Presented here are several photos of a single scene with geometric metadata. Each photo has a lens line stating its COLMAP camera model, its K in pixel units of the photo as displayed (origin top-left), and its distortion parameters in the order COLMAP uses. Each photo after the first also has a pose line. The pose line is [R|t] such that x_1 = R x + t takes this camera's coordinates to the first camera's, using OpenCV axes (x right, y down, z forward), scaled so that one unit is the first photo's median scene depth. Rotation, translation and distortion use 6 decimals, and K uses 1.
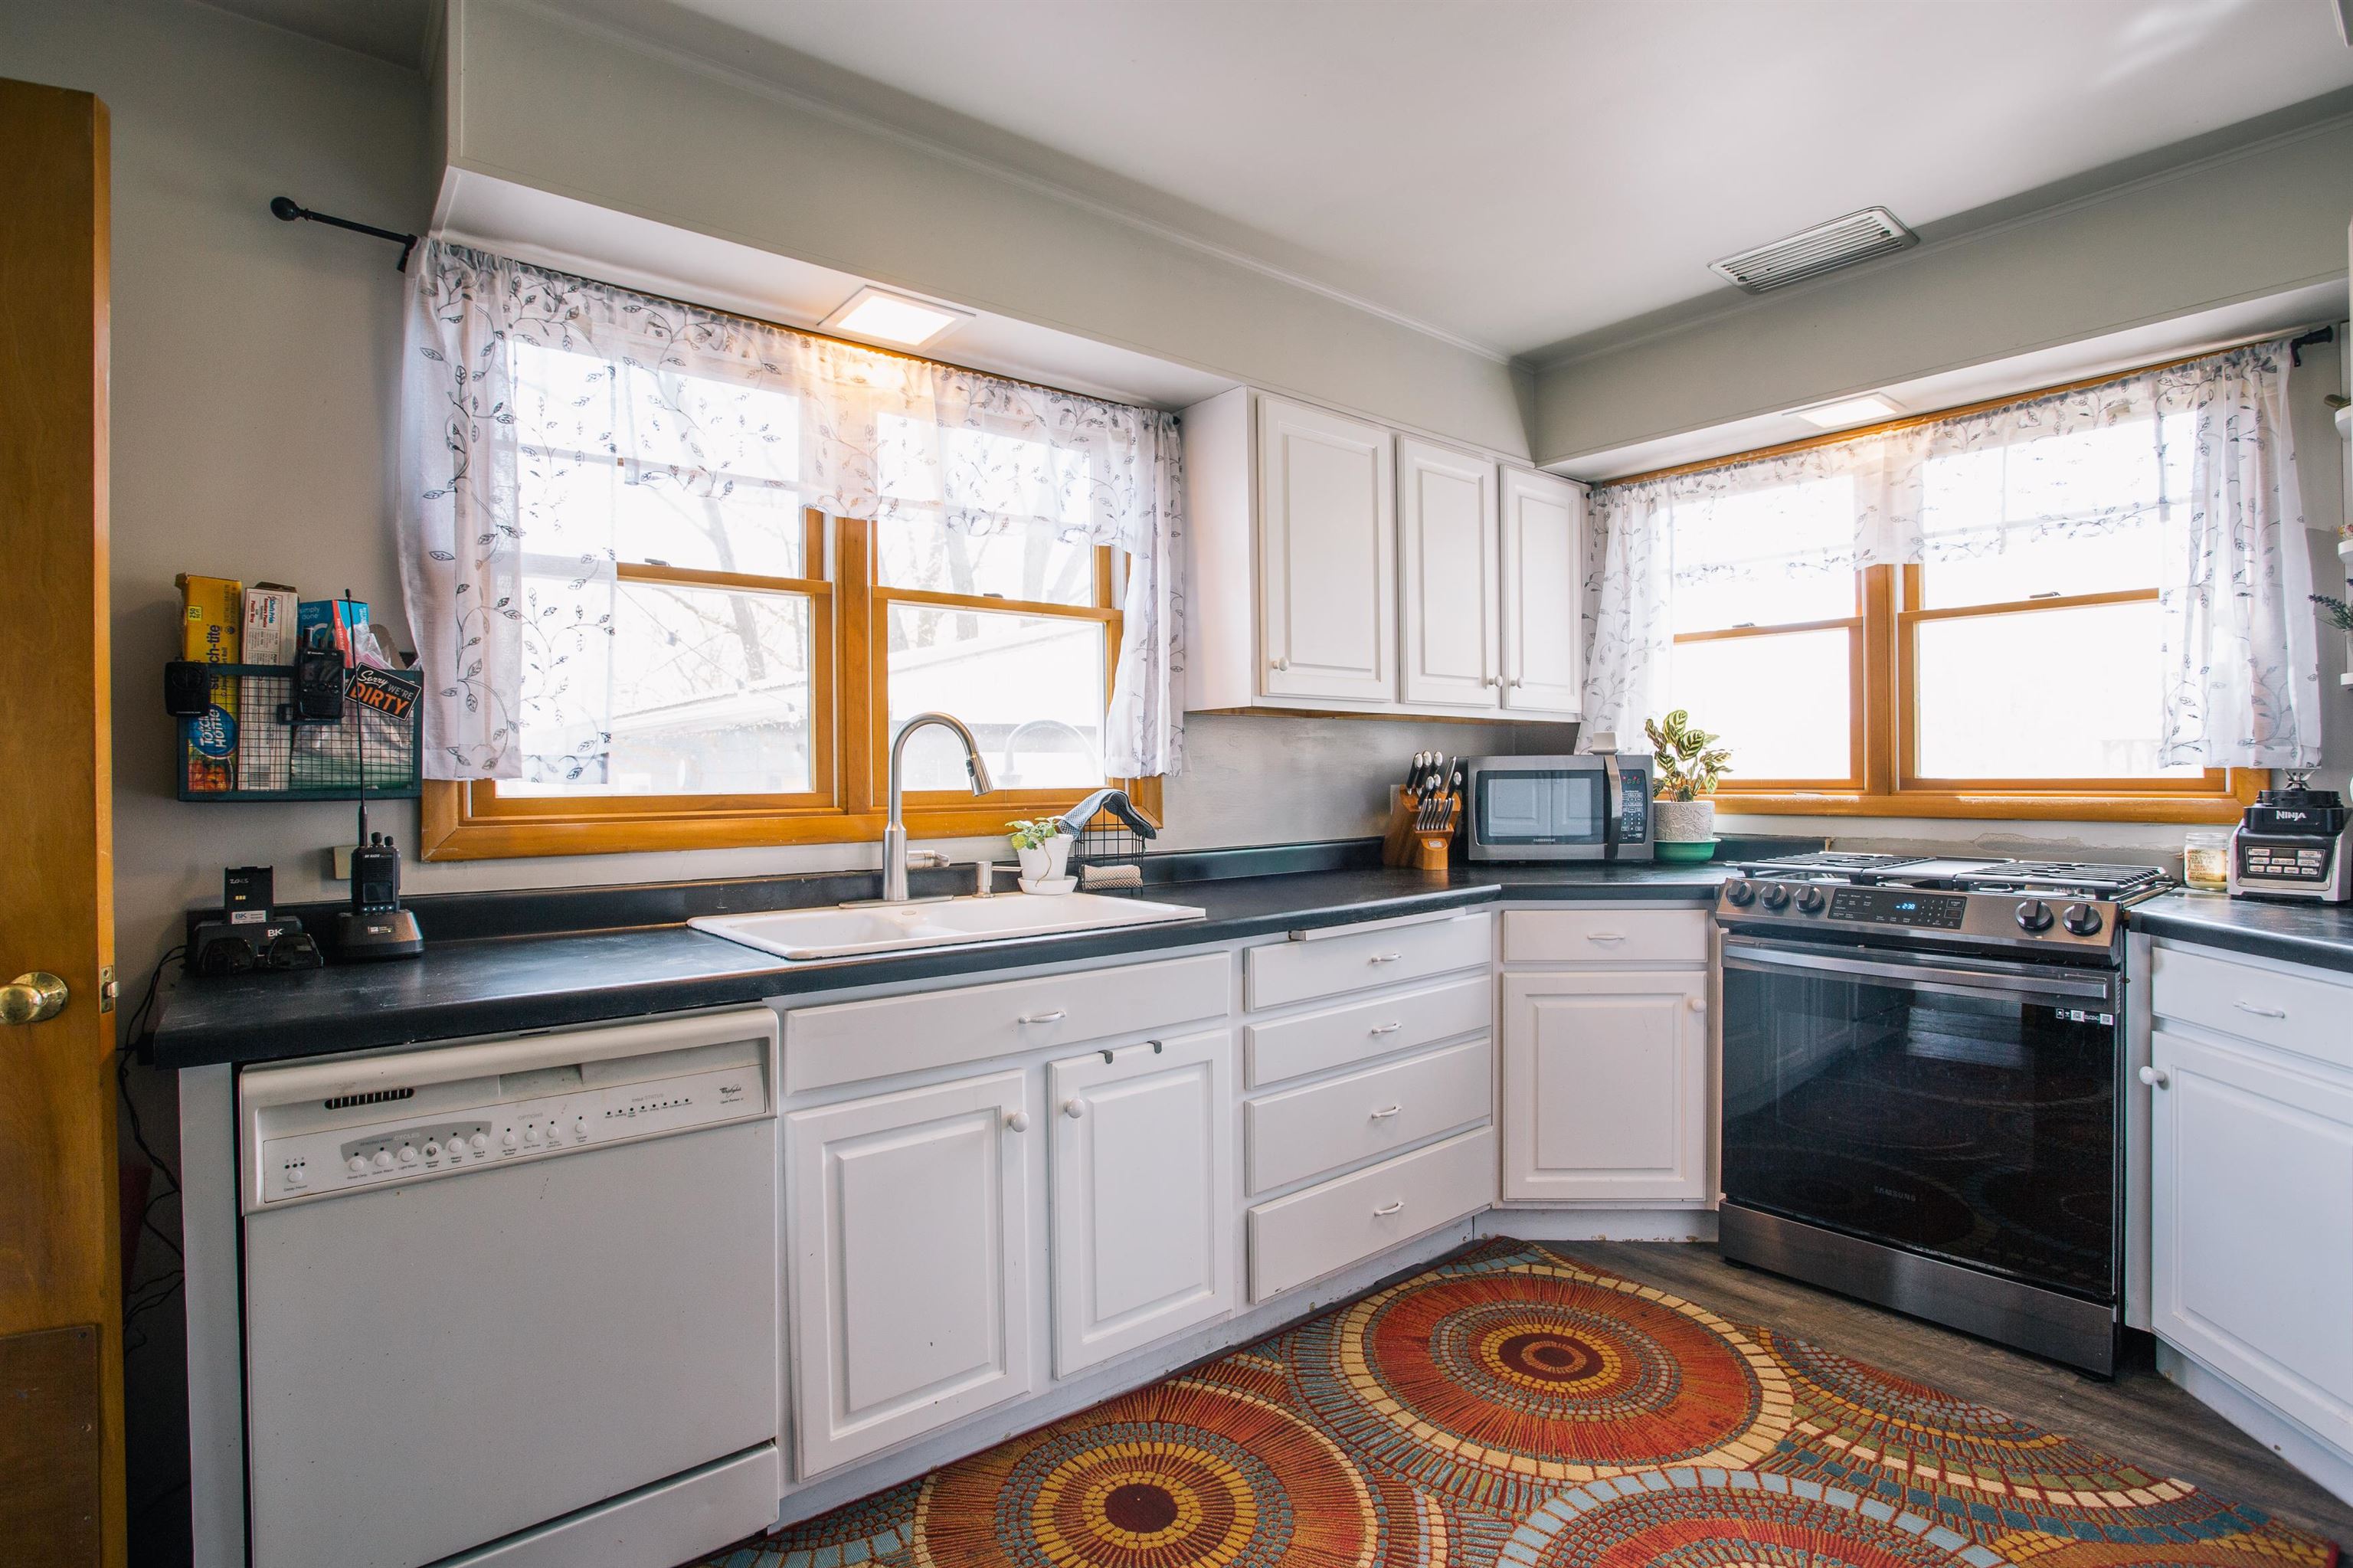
lens RADIAL K [[1175.3, 0, 1200.8], [0, 1175.3, 777.2], [0, 0, 1]] dist [-0.087807, 0.041866]
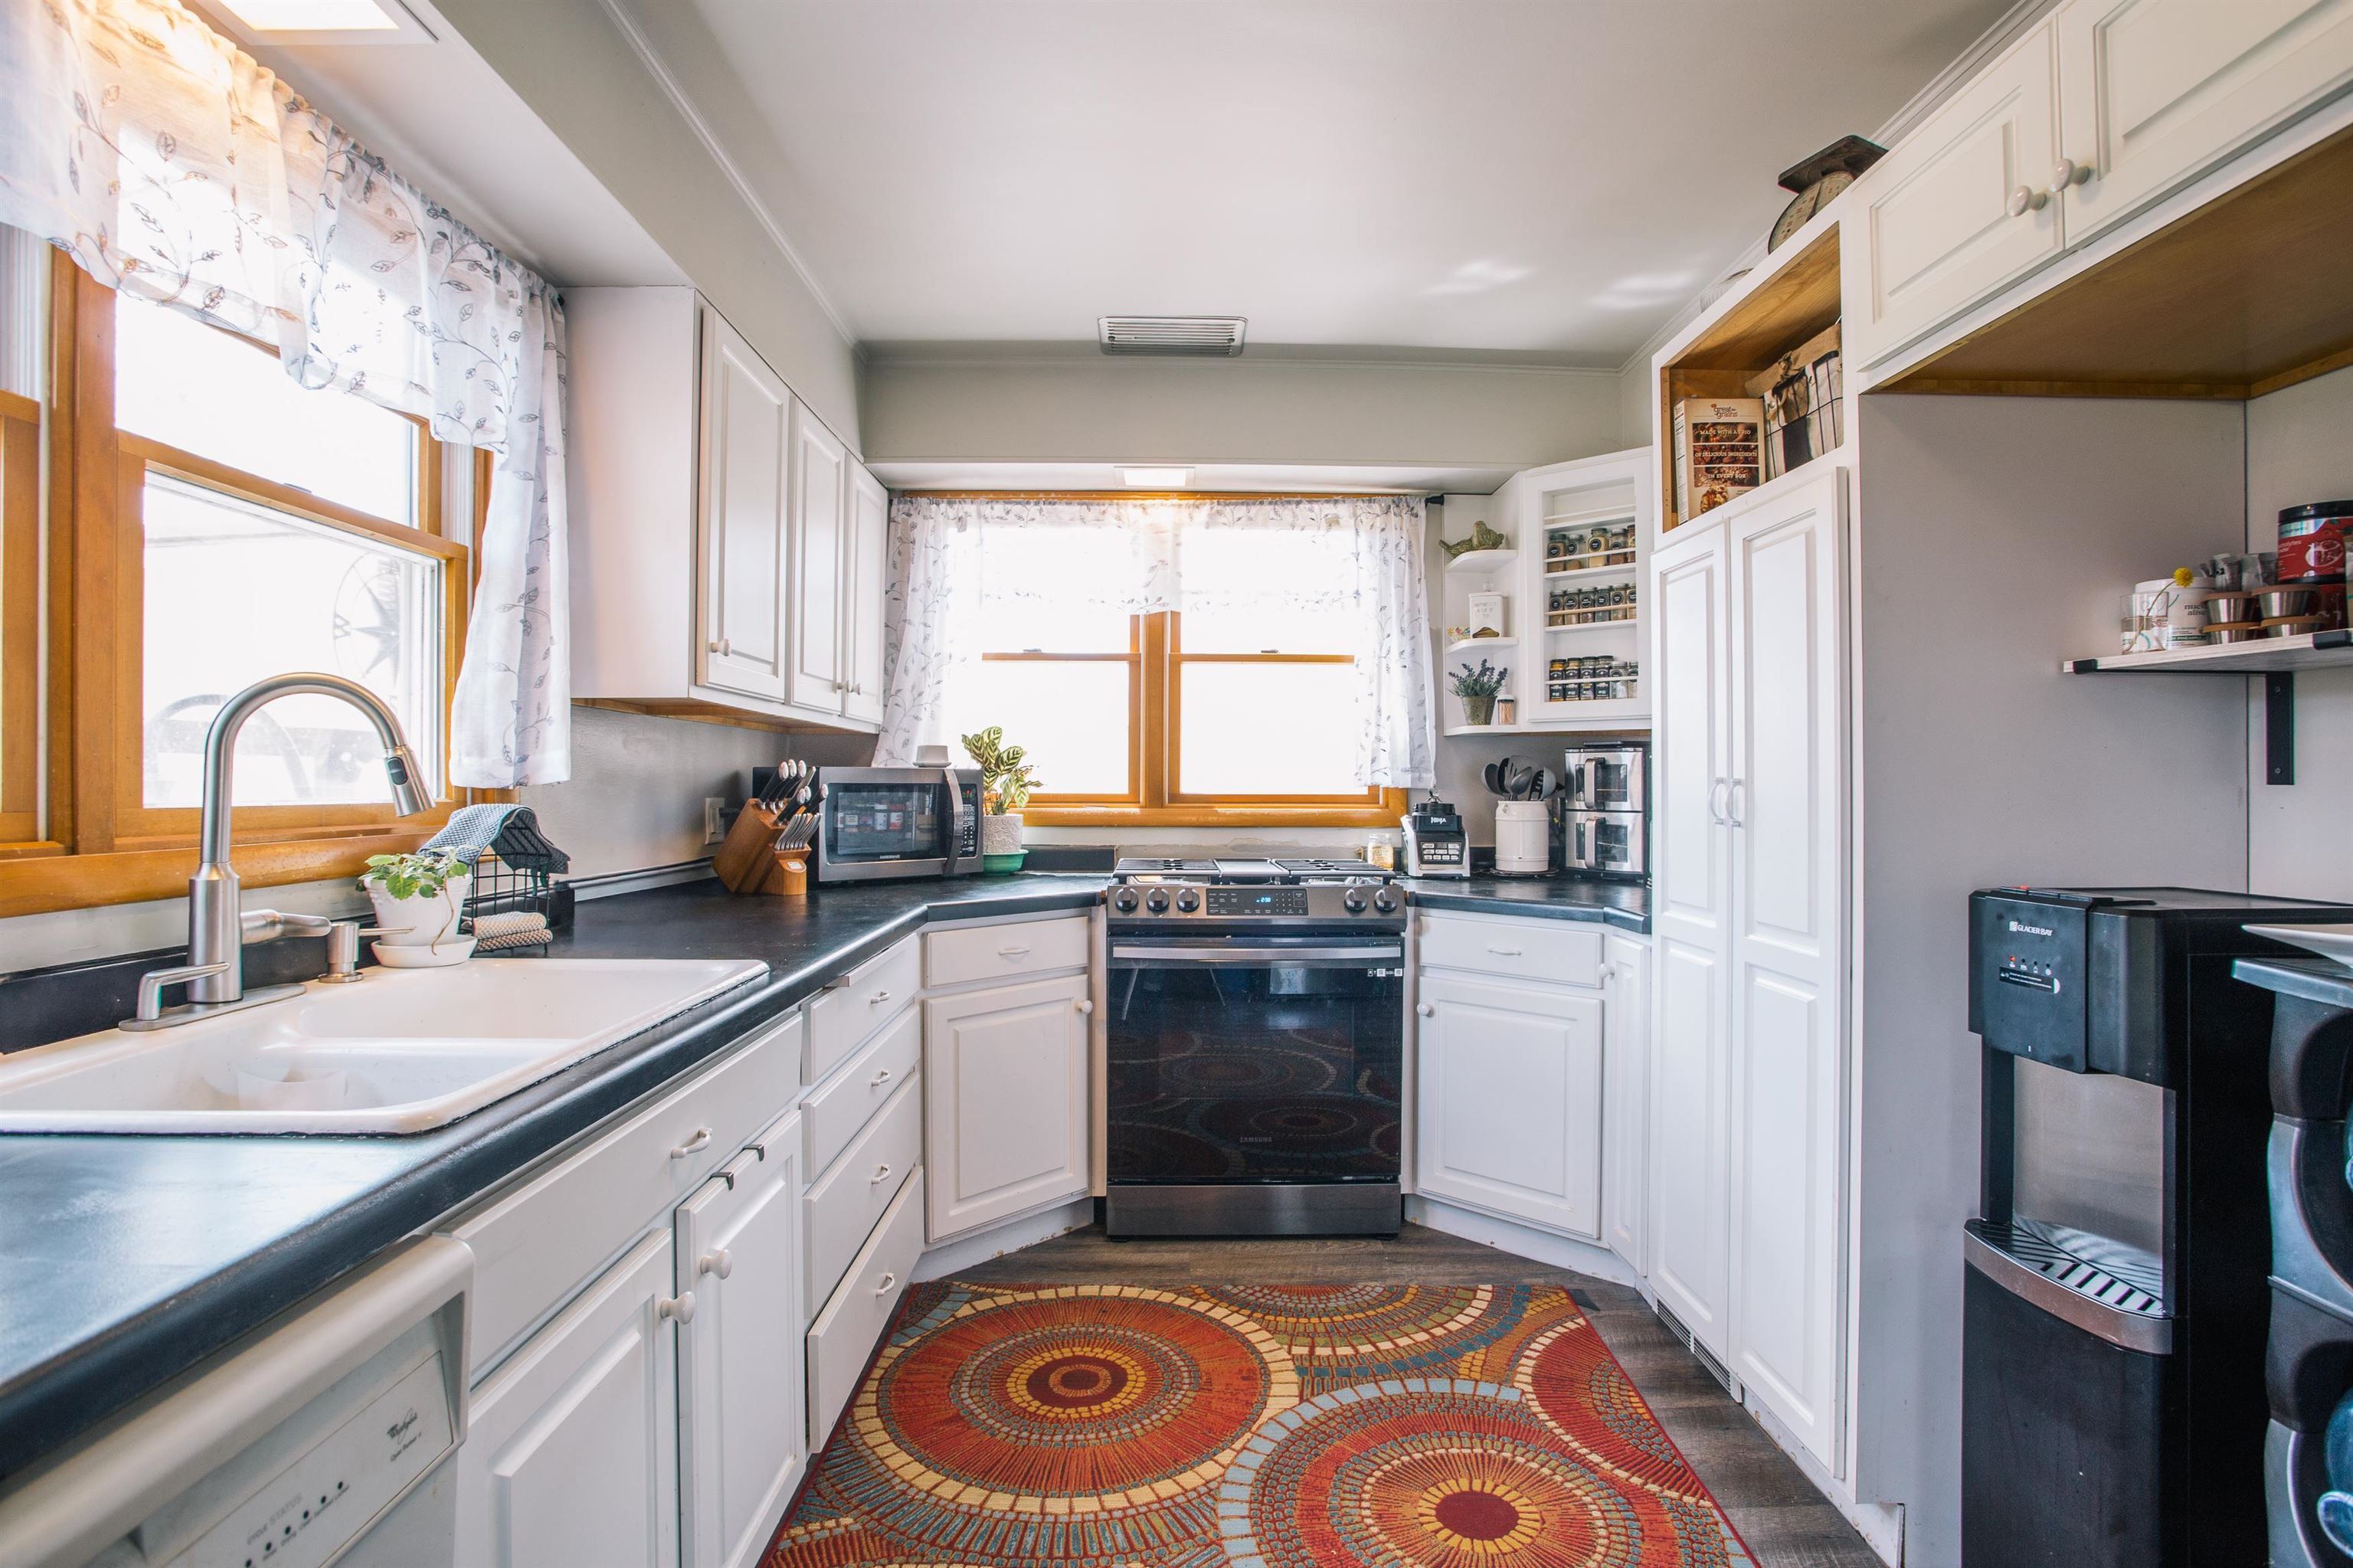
lens RADIAL K [[1162.8, 0, 1181.7], [0, 1162.8, 770.5], [0, 0, 1]] dist [-0.089695, 0.053713]
pose [[0.608793, 0.019100, 0.793099, -0.378611], [-0.005634, 0.999789, -0.019753, 0.001031], [-0.793309, 0.007557, 0.608773, 0.295599]]
